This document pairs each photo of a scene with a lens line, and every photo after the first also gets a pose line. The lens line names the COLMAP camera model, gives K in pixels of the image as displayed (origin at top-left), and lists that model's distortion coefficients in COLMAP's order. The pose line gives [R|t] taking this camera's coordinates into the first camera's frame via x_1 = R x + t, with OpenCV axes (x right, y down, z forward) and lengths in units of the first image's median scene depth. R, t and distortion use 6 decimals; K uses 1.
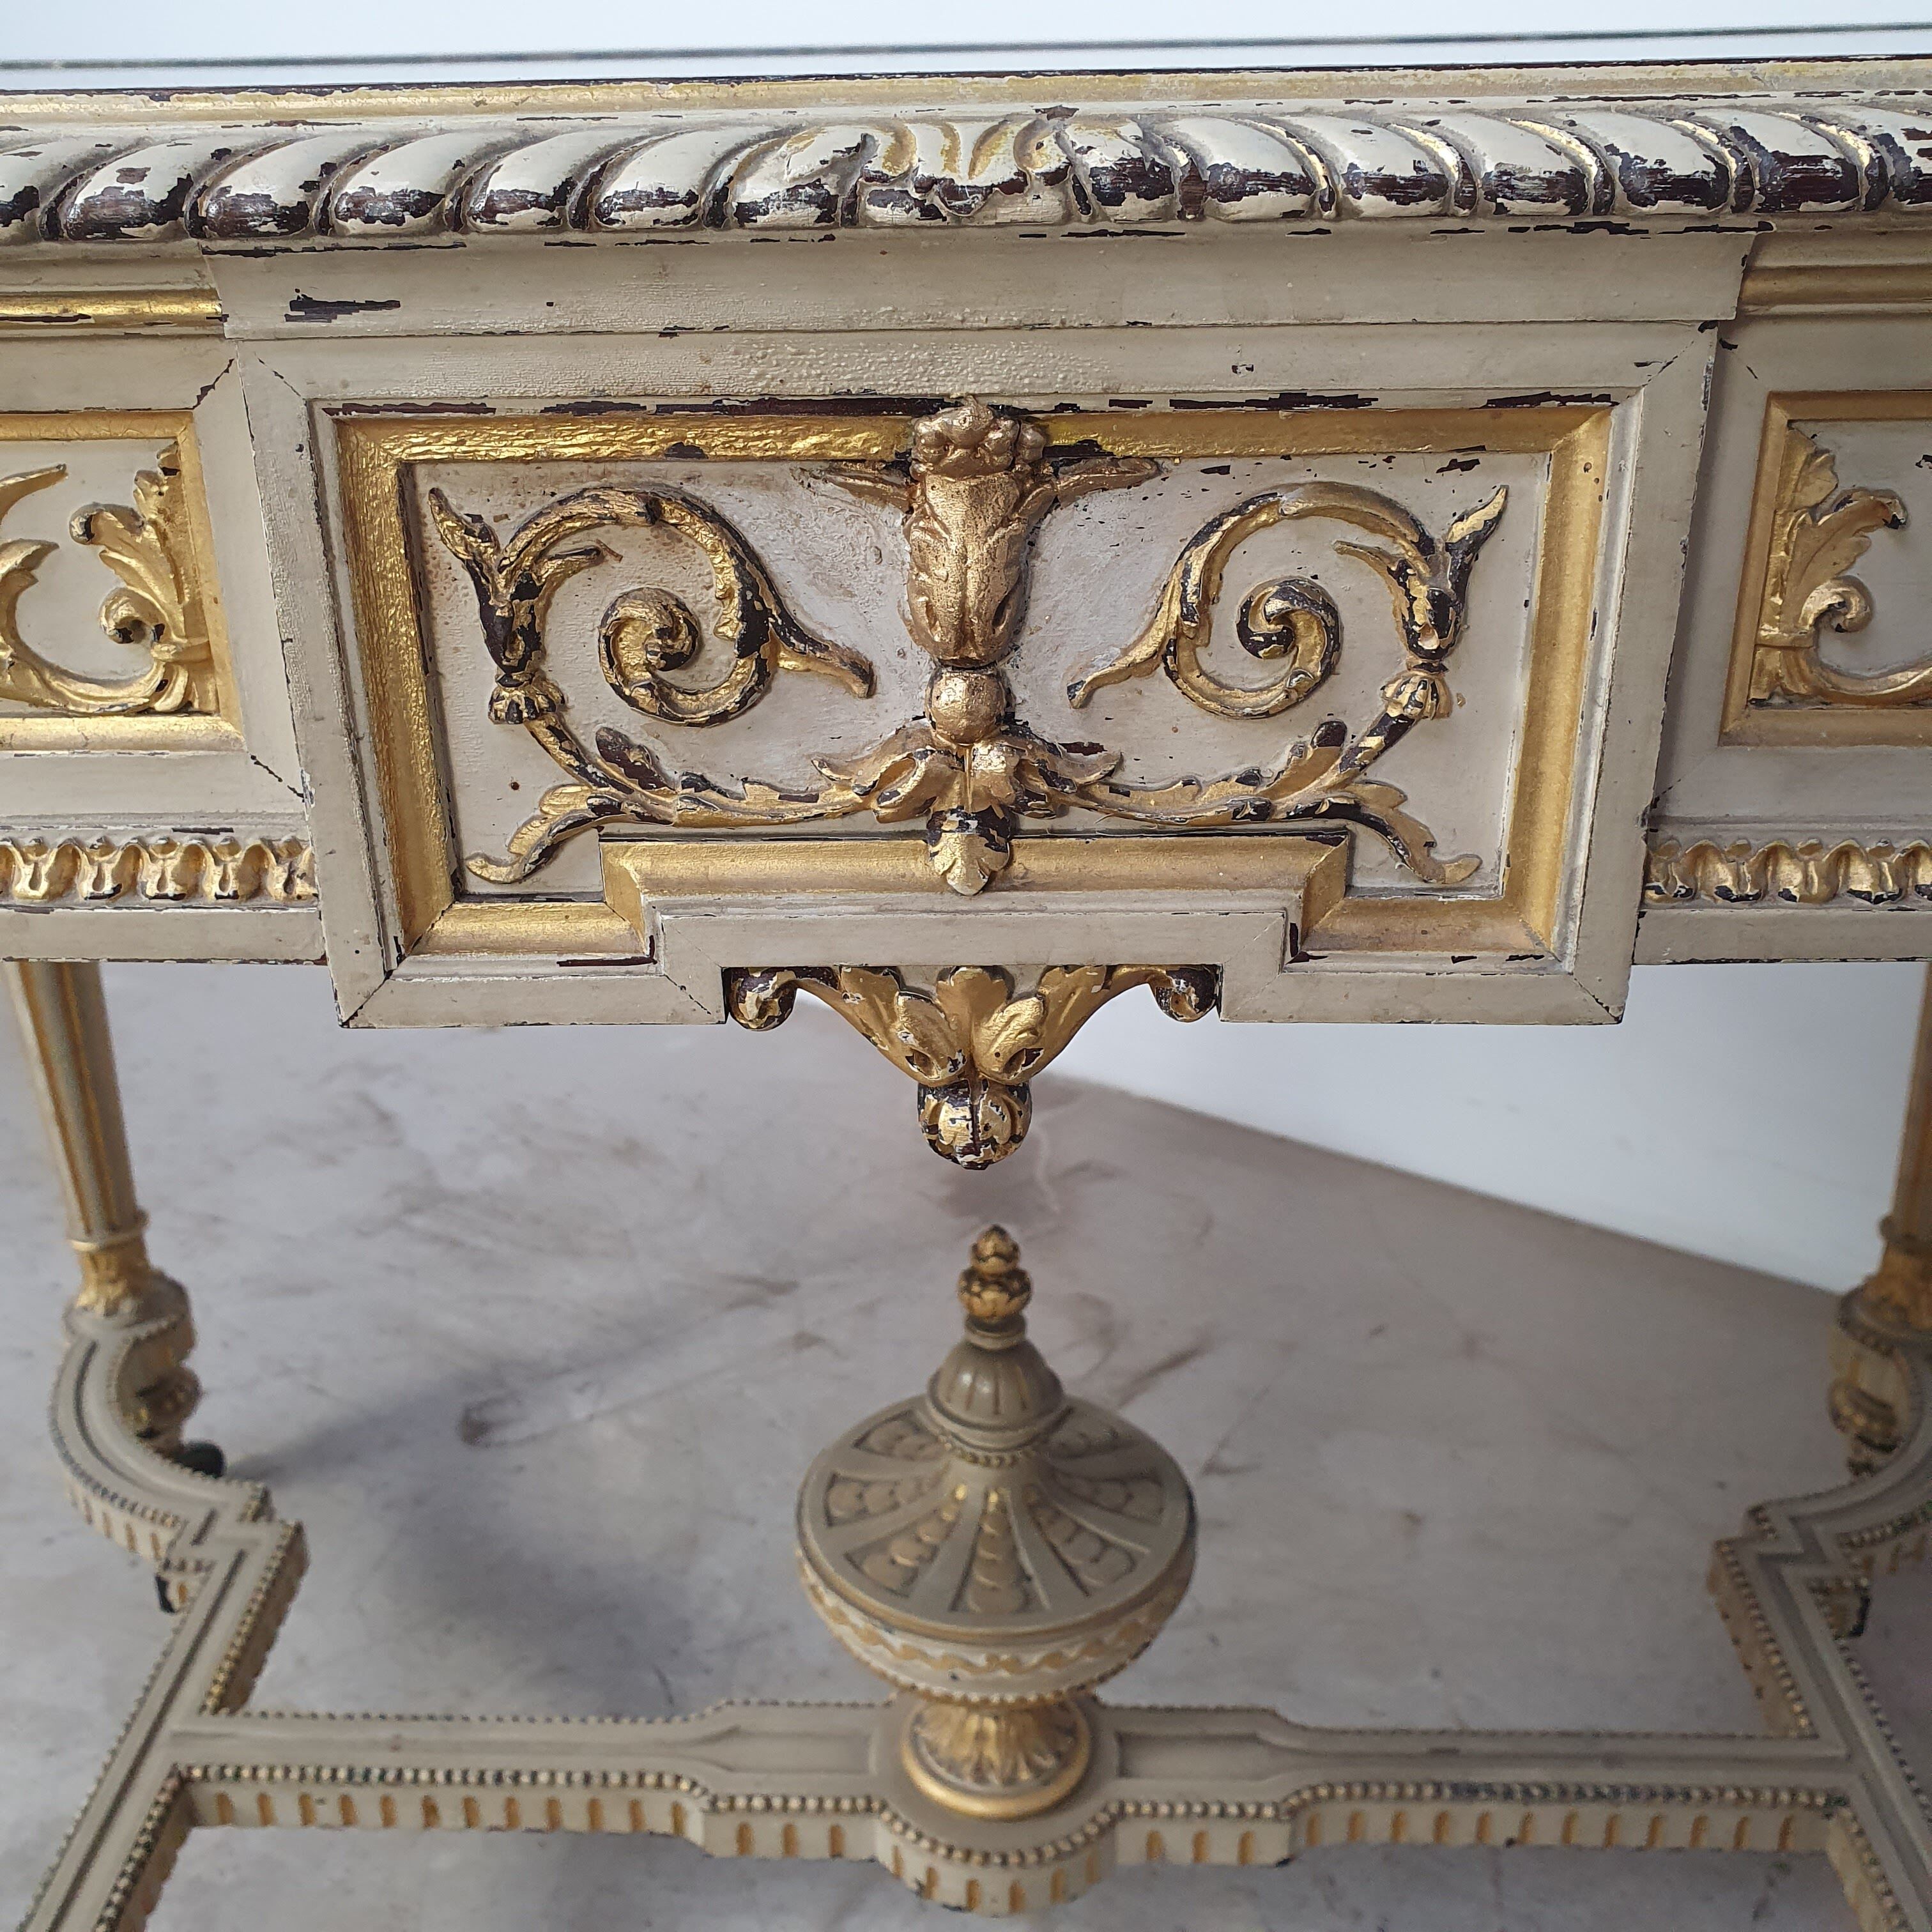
lens RADIAL K [[2131.4, 0, 966.0], [0, 2131.4, 966.0], [0, 0, 1]] dist [-0.058571, 0.159345]
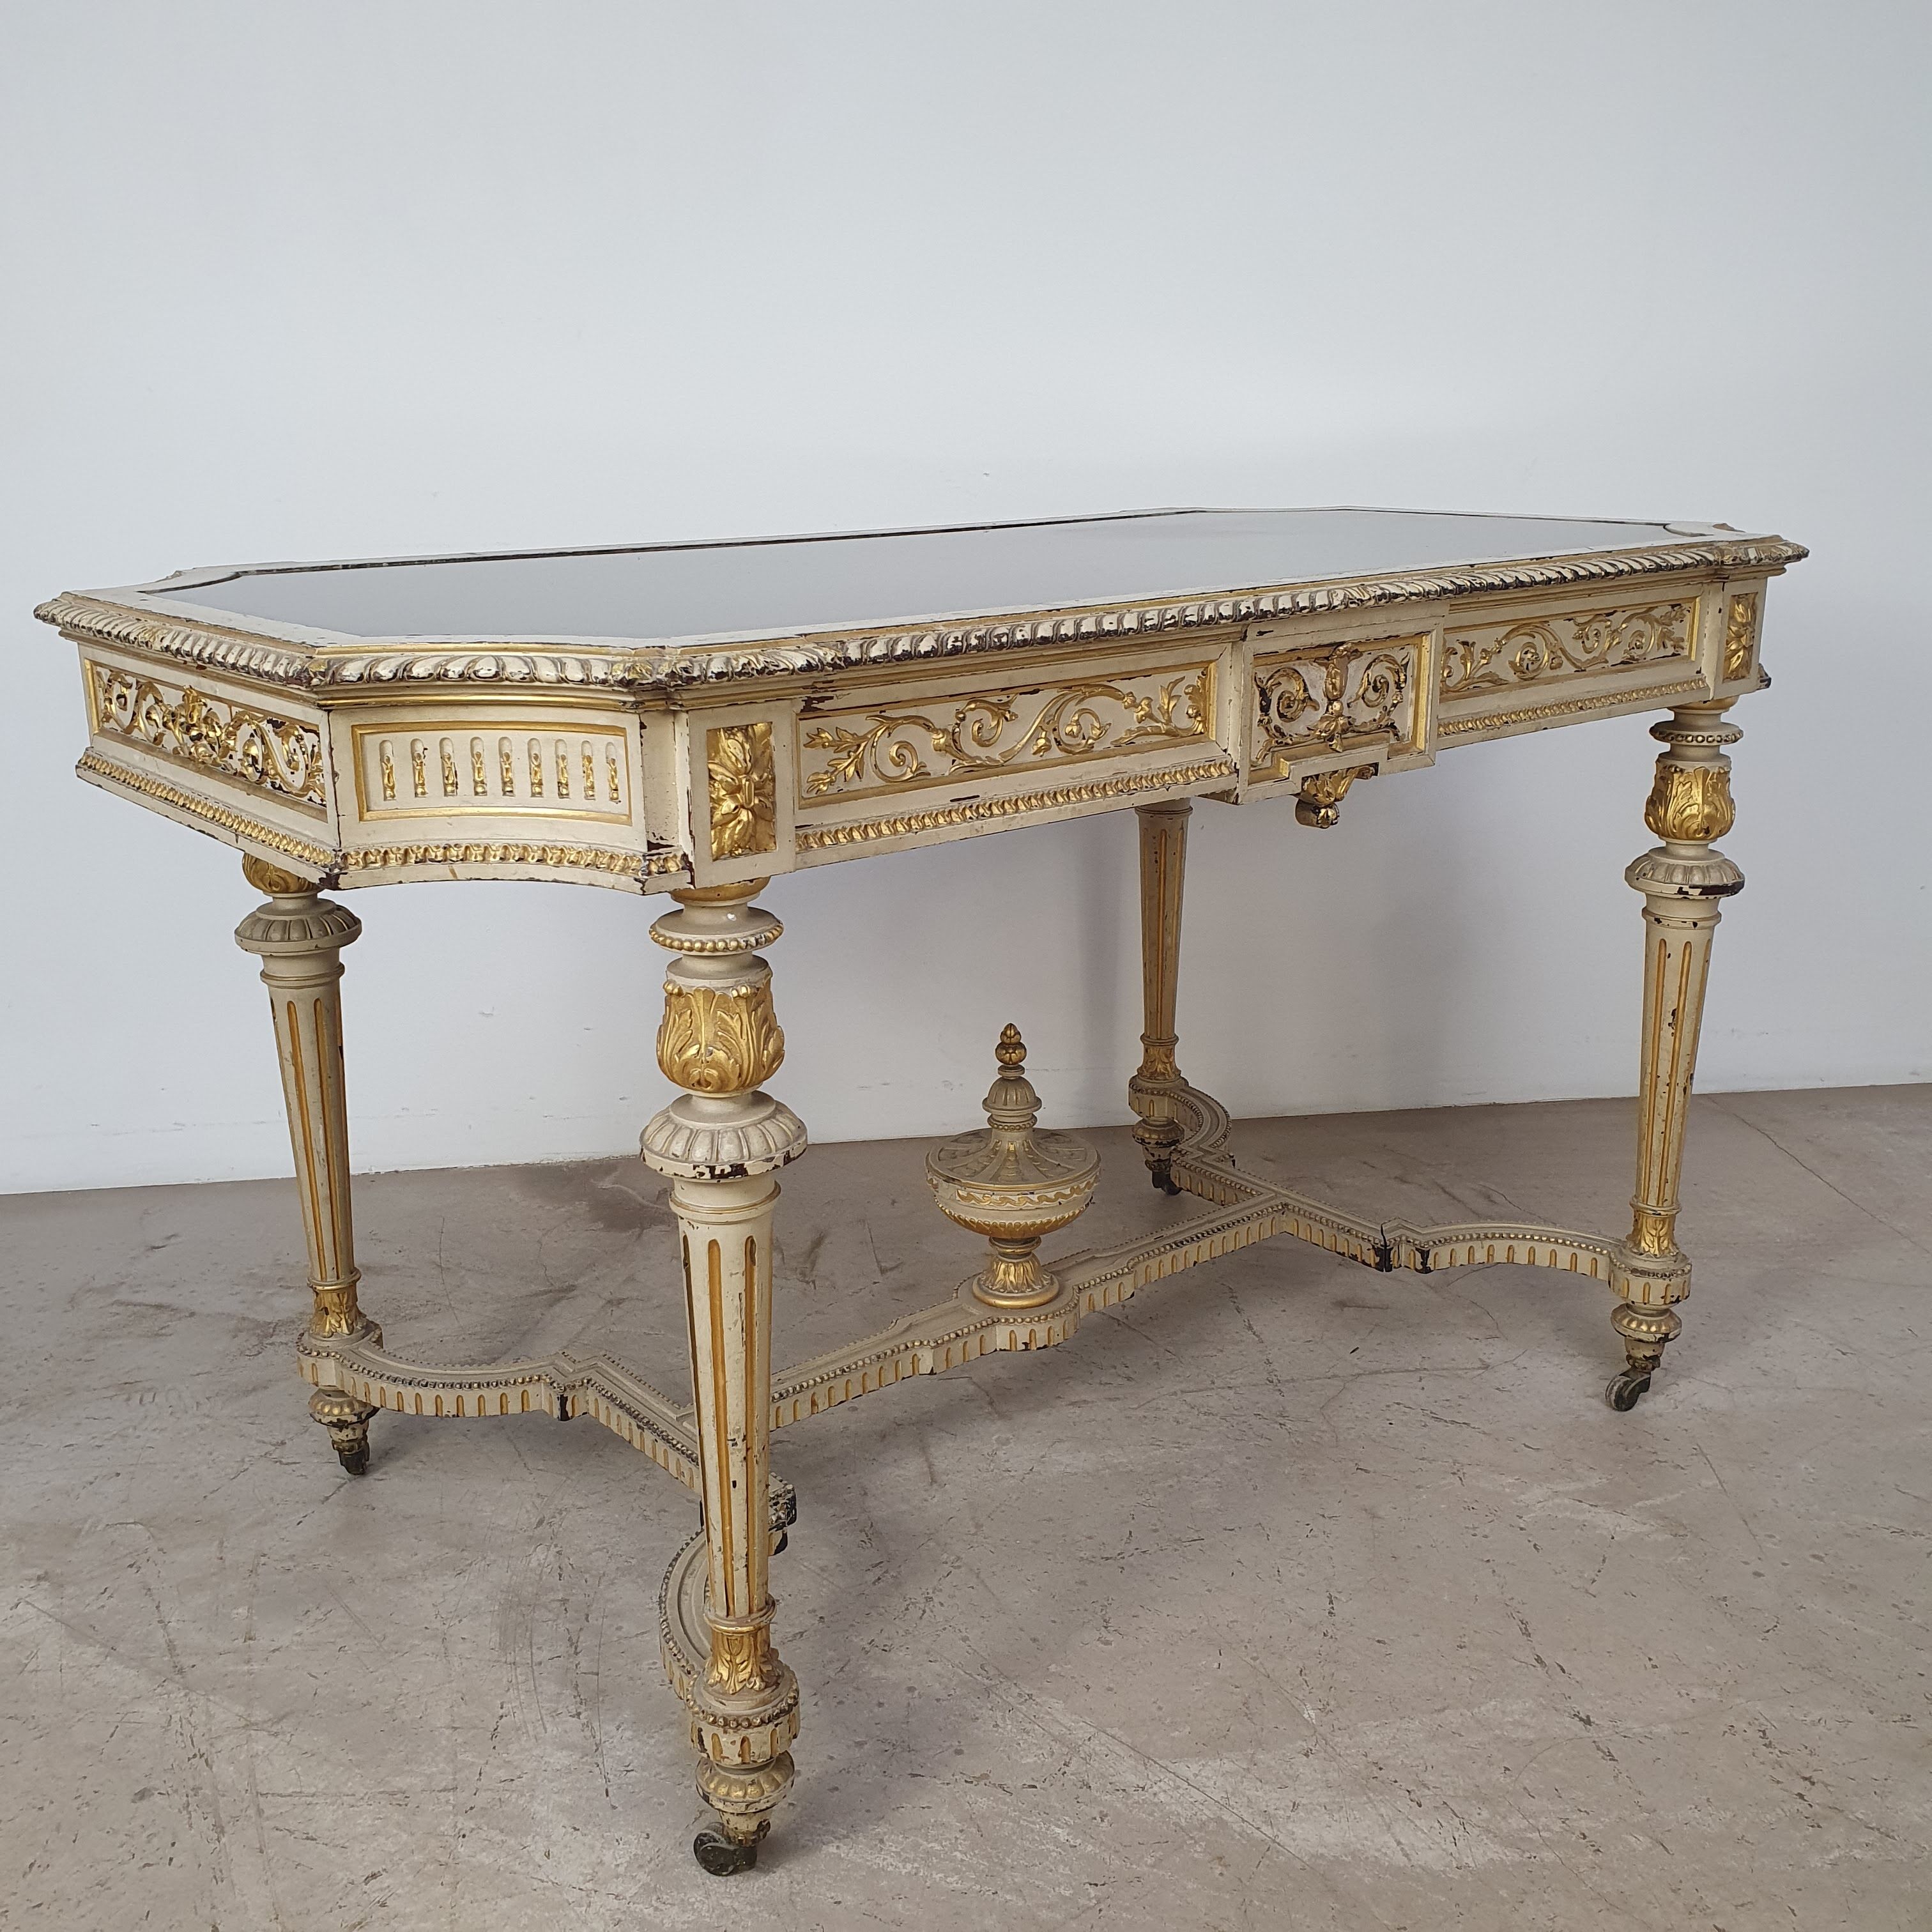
lens RADIAL K [[2131.4, 0, 966.0], [0, 2131.4, 966.0], [0, 0, 1]] dist [-0.058571, 0.159345]
pose [[0.755106, -0.177625, 0.631082, -3.565383], [0.278133, 0.958473, -0.063020, 0.468944], [-0.593681, 0.223111, 0.773152, -1.915039]]
